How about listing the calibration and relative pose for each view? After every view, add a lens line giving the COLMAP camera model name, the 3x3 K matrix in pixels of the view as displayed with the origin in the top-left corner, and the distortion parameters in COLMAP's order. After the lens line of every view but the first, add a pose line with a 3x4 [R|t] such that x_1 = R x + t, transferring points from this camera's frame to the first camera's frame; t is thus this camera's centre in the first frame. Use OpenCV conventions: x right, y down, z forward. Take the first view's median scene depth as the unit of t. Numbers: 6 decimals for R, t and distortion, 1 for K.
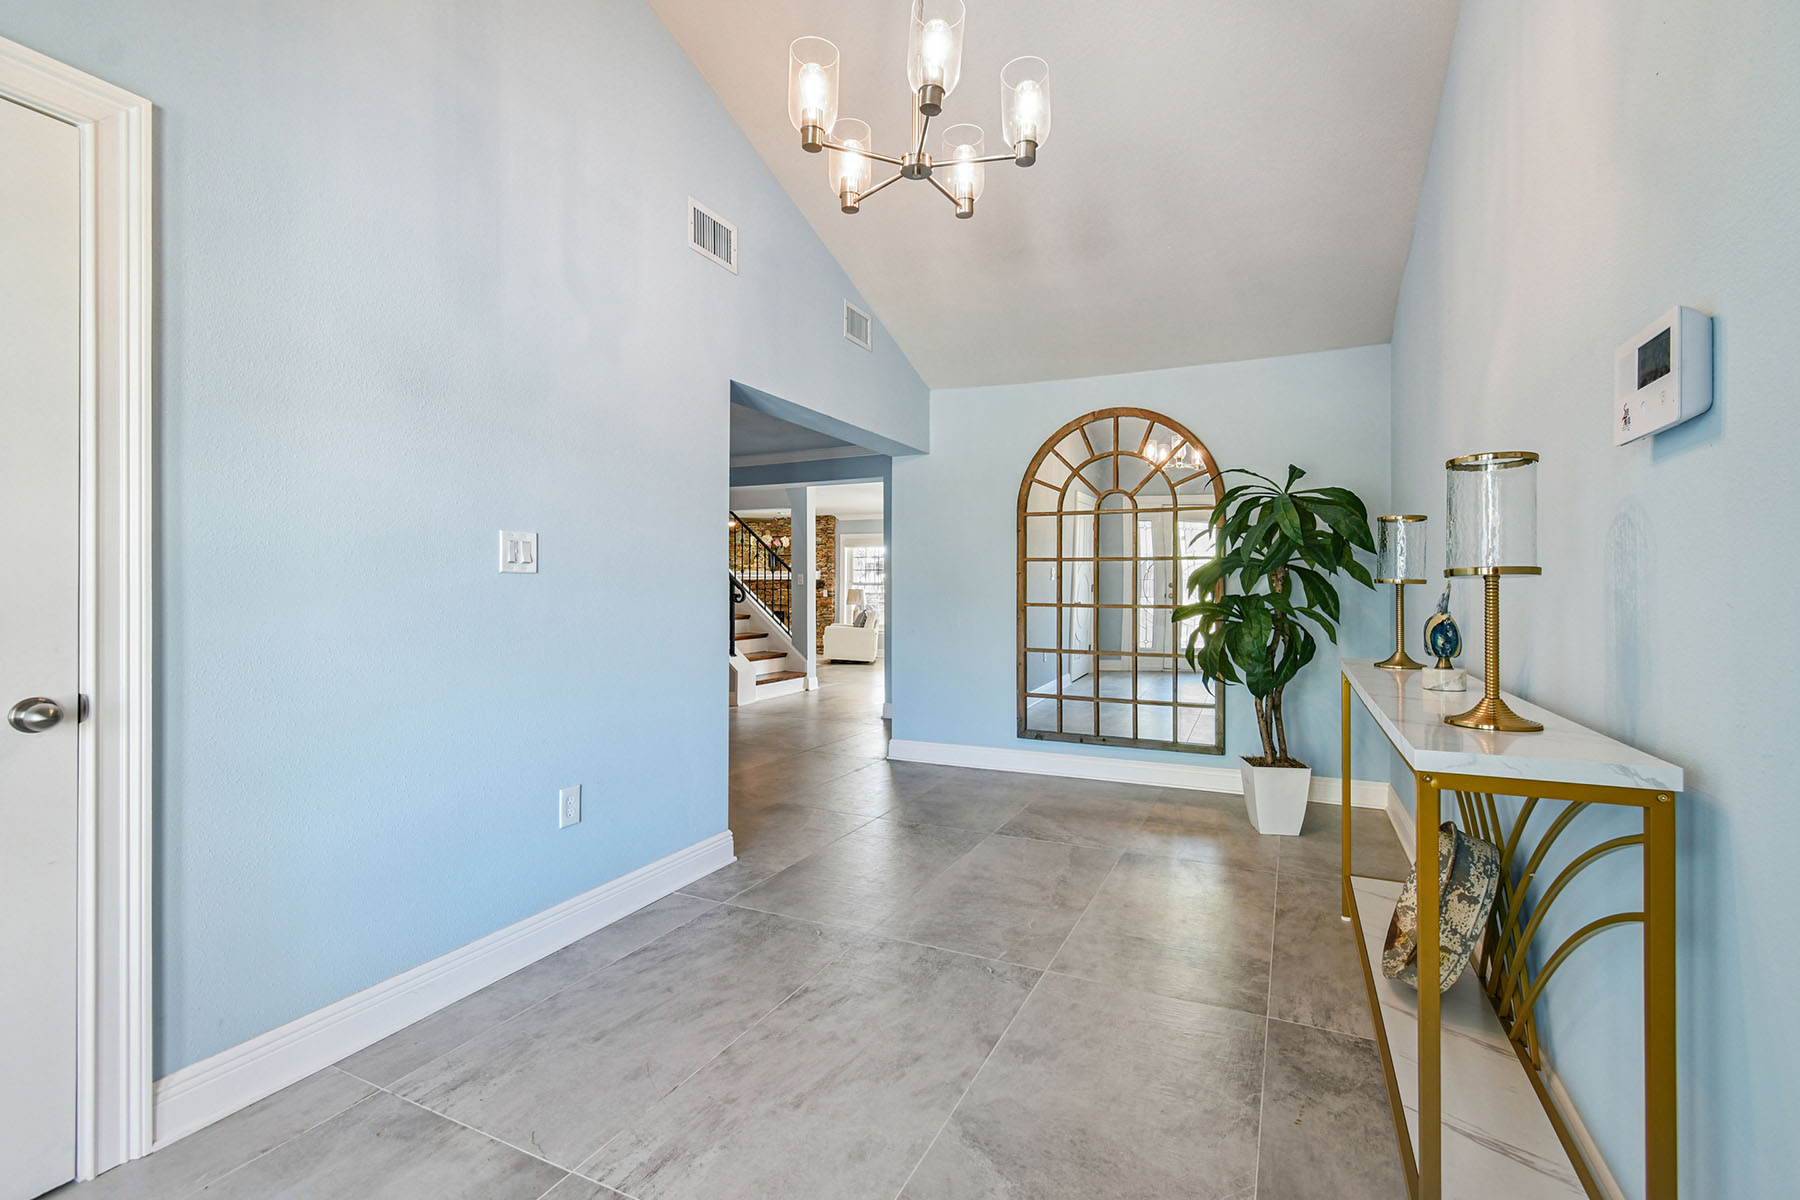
lens RADIAL K [[802.7, 0, 891.8], [0, 802.7, 594.9], [0, 0, 1]] dist [-0.002343, -0.000970]
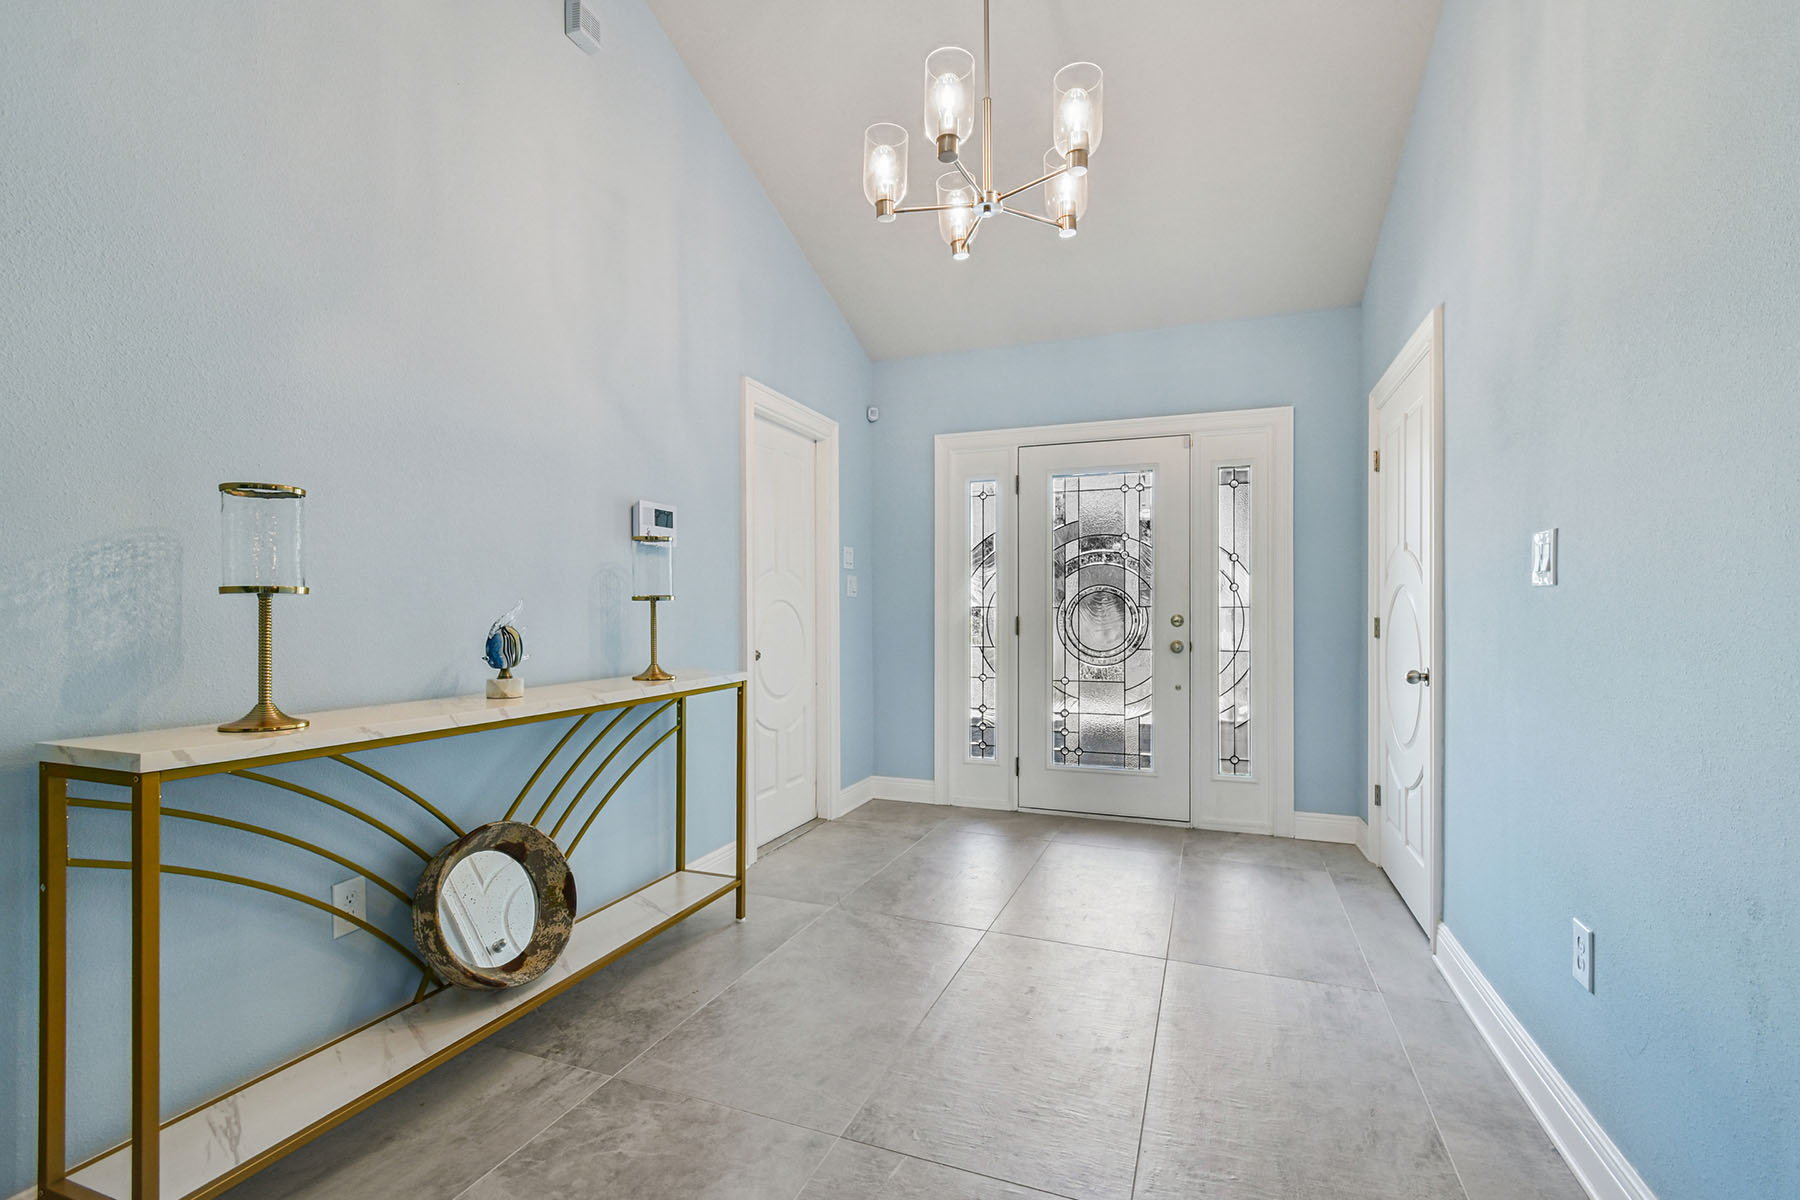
lens RADIAL K [[802.7, 0, 891.8], [0, 802.7, 594.9], [0, 0, 1]] dist [-0.002343, -0.000970]
pose [[-0.996064, -0.002474, -0.088597, 0.249963], [-0.001241, 0.999902, -0.013968, -0.008269], [0.088623, -0.013803, -0.995970, 2.062593]]
